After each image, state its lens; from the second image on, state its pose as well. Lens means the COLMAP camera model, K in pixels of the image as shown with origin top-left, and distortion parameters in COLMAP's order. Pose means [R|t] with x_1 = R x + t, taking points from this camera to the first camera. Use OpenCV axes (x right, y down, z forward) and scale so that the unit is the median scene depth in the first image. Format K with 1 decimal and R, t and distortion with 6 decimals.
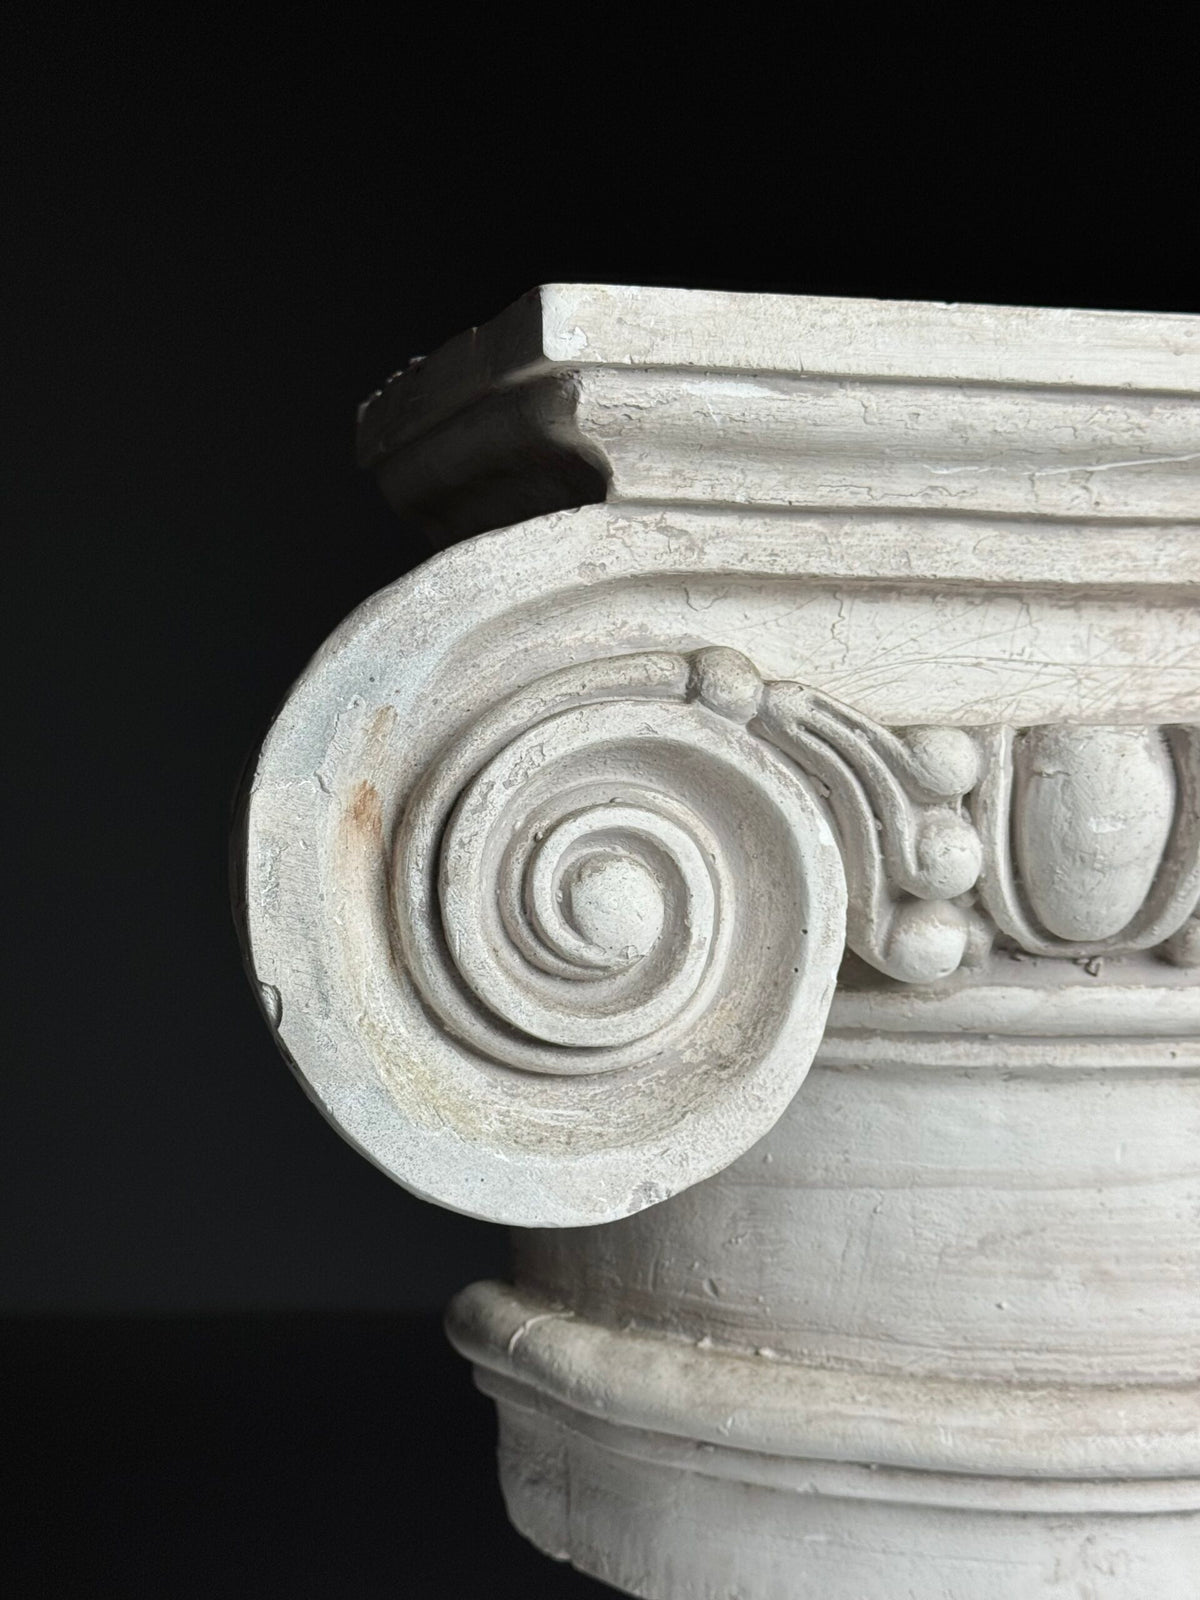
lens RADIAL K [[2407.8, 0, 599.8], [0, 2407.8, 809.7], [0, 0, 1]] dist [0.173346, -0.302920]
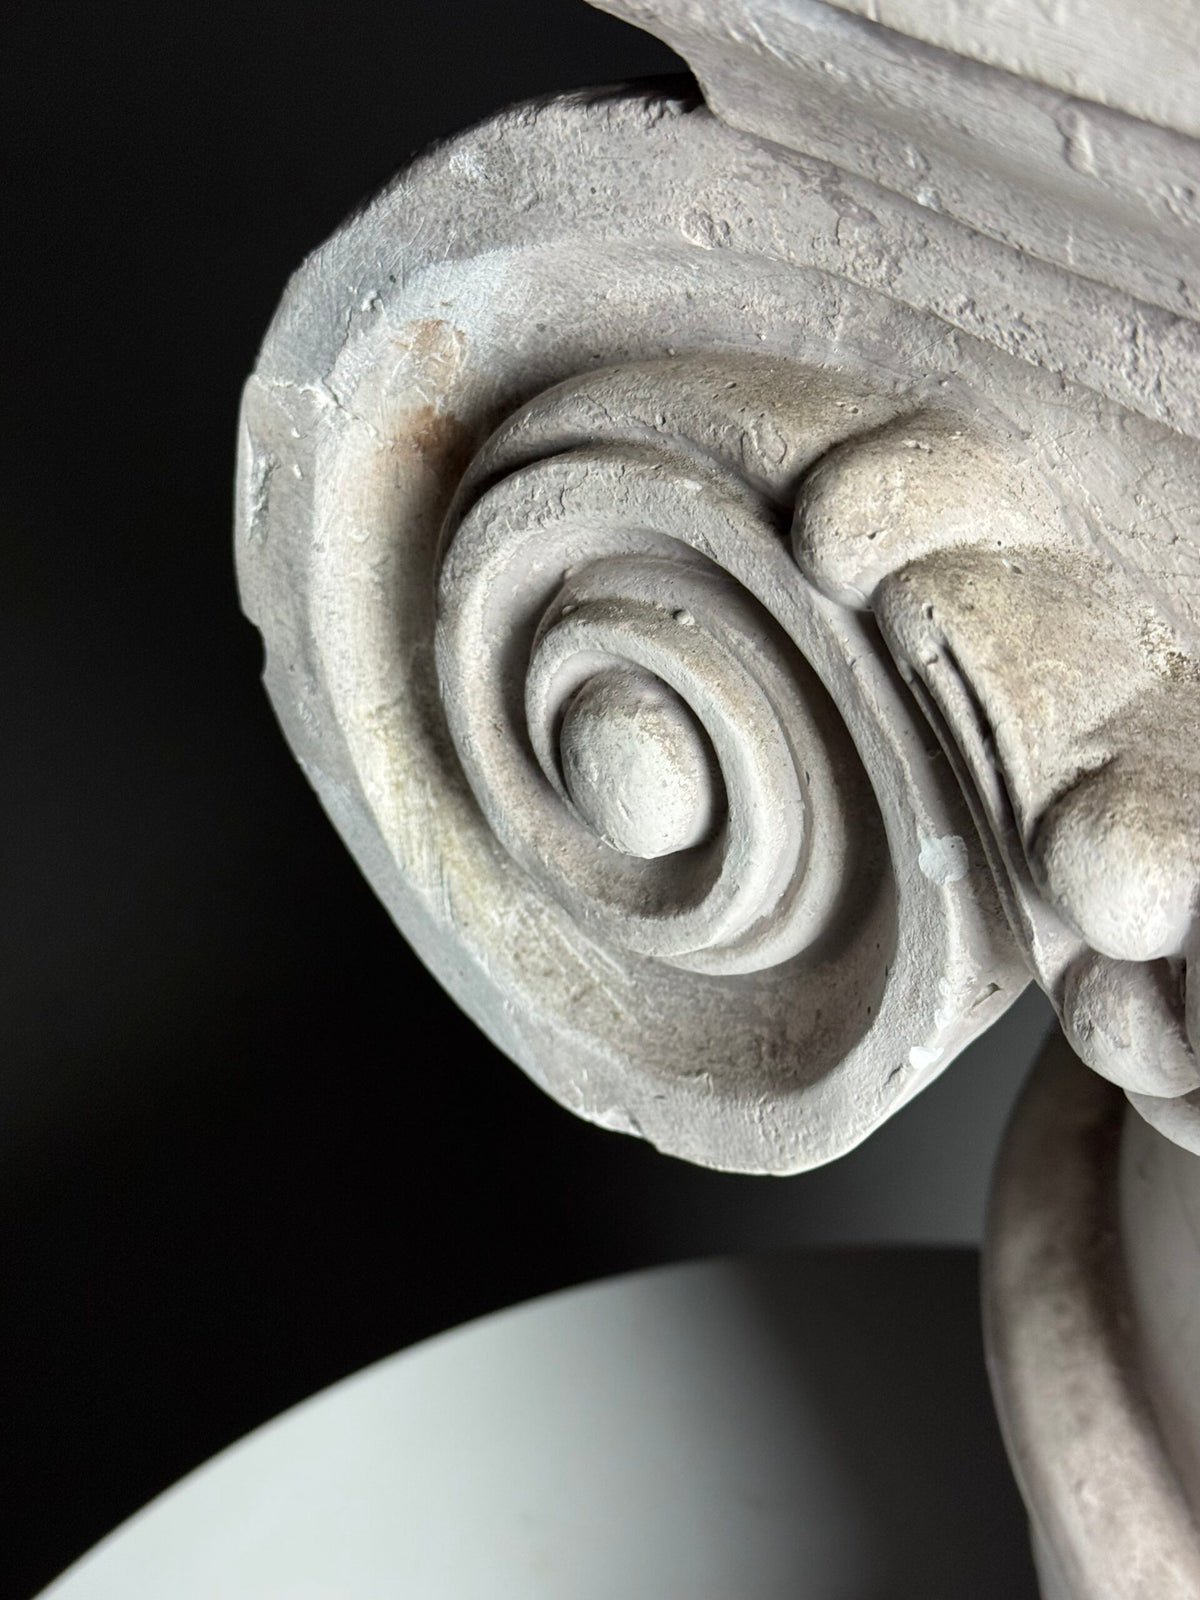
lens RADIAL K [[2285.7, 0, 600.0], [0, 2285.7, 800.0], [0, 0, 1]] dist [0.142275, -0.041195]
pose [[0.485038, 0.571473, -0.661934, 0.376314], [-0.081672, 0.783229, 0.616346, -0.299046], [0.870671, -0.244890, 0.426570, 0.711127]]
